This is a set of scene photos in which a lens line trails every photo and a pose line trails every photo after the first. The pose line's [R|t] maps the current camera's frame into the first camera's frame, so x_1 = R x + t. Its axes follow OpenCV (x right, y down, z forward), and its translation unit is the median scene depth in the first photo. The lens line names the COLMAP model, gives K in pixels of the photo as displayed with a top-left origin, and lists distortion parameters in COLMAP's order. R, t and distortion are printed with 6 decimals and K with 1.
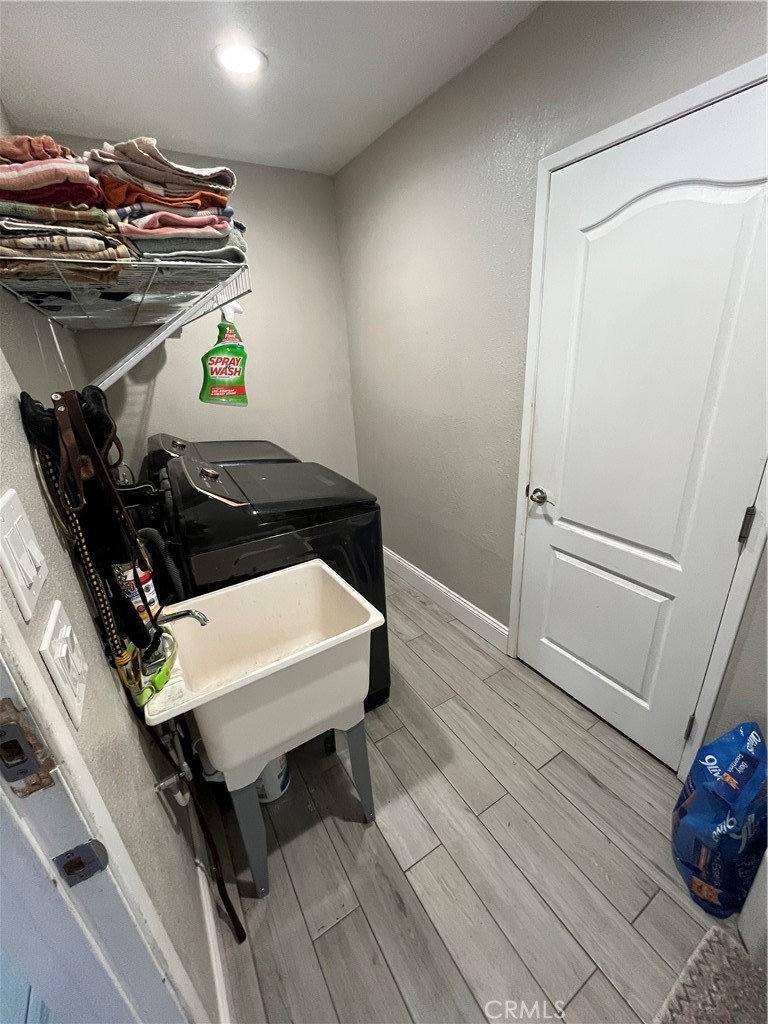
lens RADIAL K [[417.7, 0, 388.9], [0, 417.7, 513.7], [0, 0, 1]] dist [-0.006058, 0.000437]
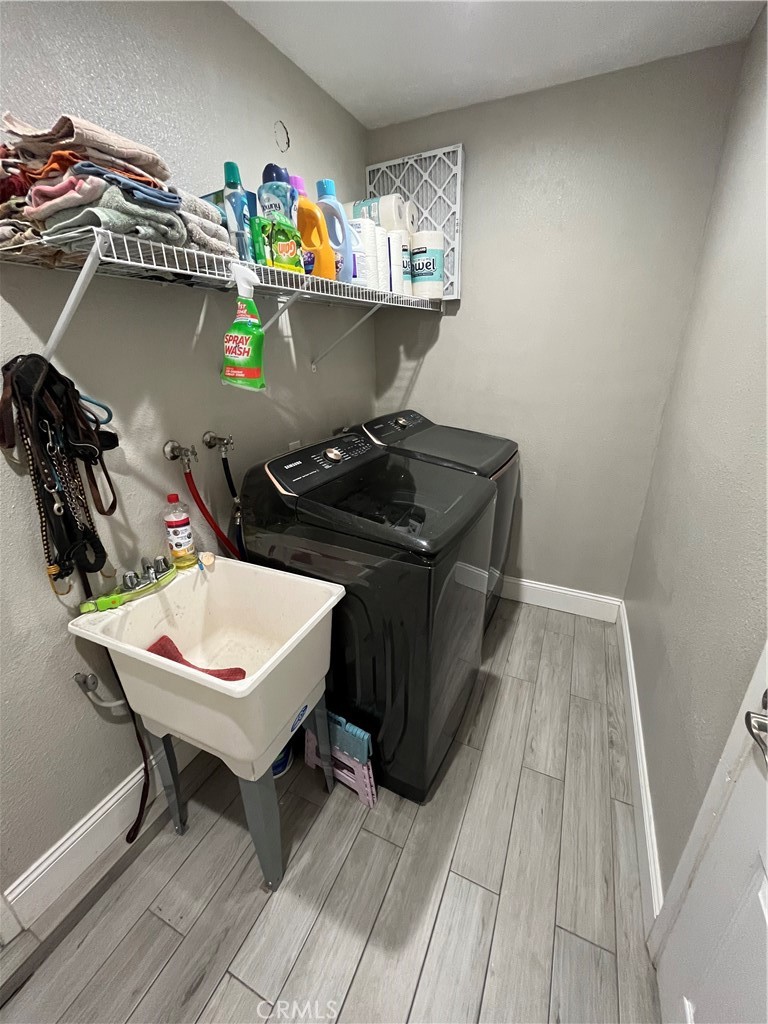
lens RADIAL K [[417.7, 0, 382.9], [0, 417.7, 512.6], [0, 0, 1]] dist [-0.006058, 0.000437]
pose [[0.544325, 0.351610, -0.761630, 0.502106], [-0.321067, 0.926110, 0.198081, -0.240910], [0.775001, 0.136714, 0.616995, 0.593175]]
